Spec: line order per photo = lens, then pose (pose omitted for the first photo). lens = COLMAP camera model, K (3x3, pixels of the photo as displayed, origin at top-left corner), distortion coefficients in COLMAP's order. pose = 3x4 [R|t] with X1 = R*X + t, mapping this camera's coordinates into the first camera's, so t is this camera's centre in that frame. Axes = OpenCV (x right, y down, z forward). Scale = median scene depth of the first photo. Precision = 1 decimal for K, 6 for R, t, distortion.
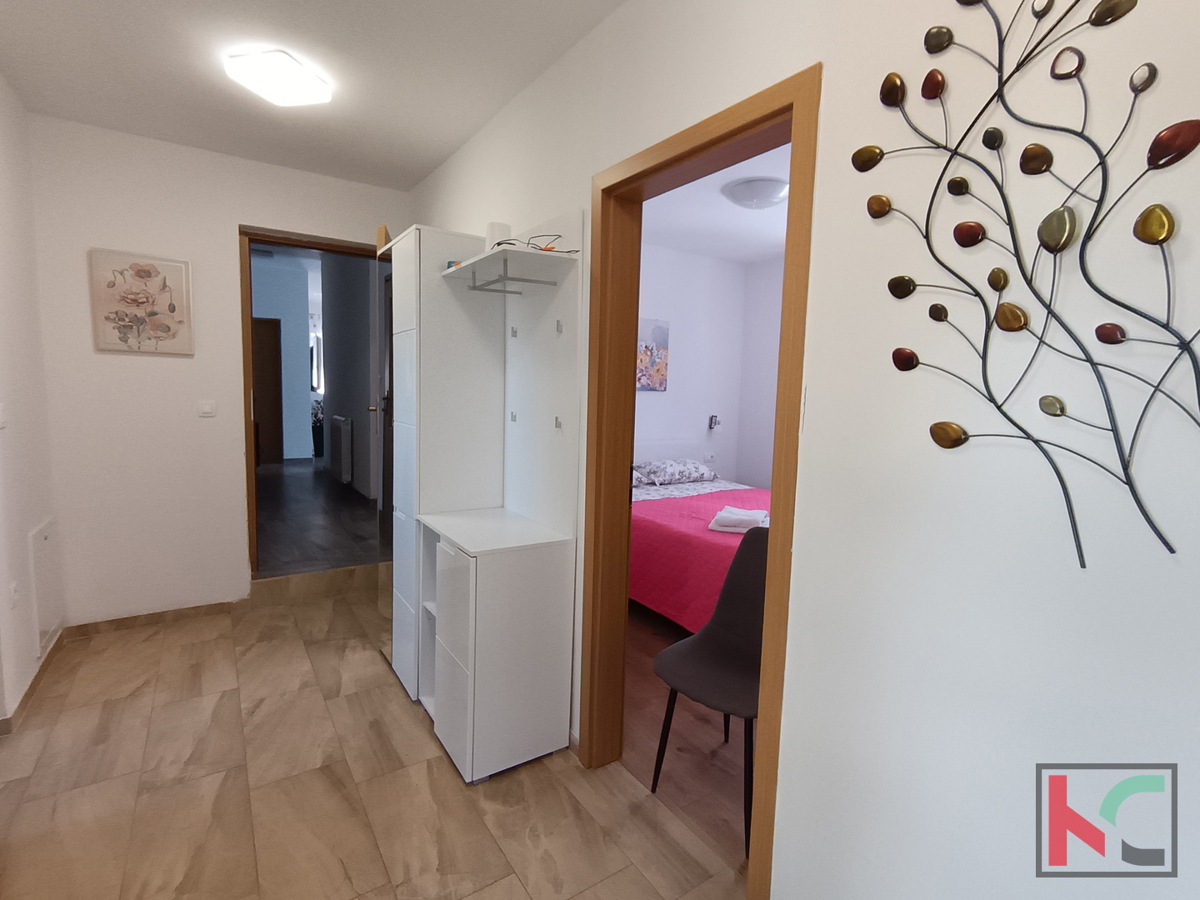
lens RADIAL K [[574.0, 0, 599.7], [0, 574.0, 443.2], [0, 0, 1]] dist [0.004745, -0.002717]
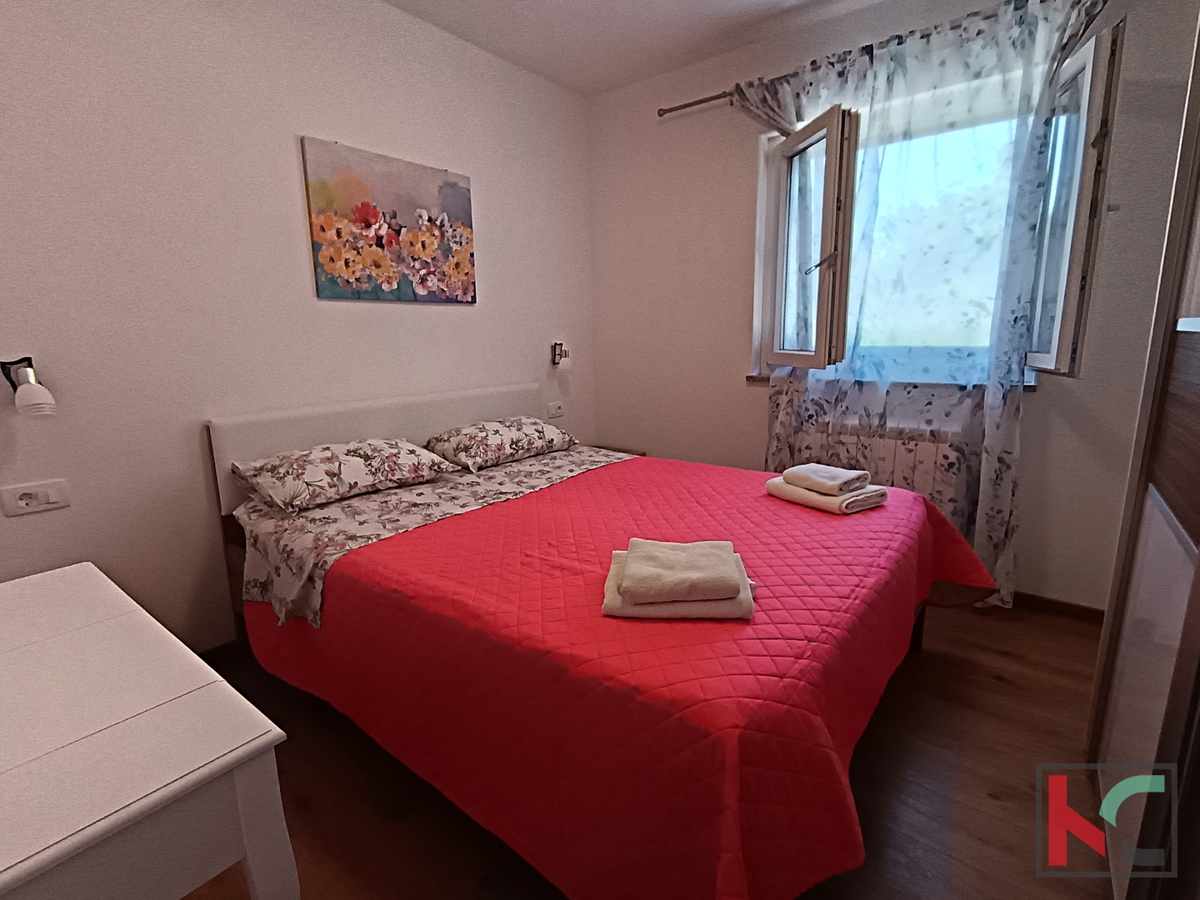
lens RADIAL K [[574.0, 0, 600.5], [0, 574.0, 445.8], [0, 0, 1]] dist [0.004745, -0.002717]
pose [[0.952997, -0.101652, 0.285419, 0.059123], [0.073287, 0.991404, 0.108385, -0.001411], [-0.293983, -0.082373, 0.952255, 0.424970]]
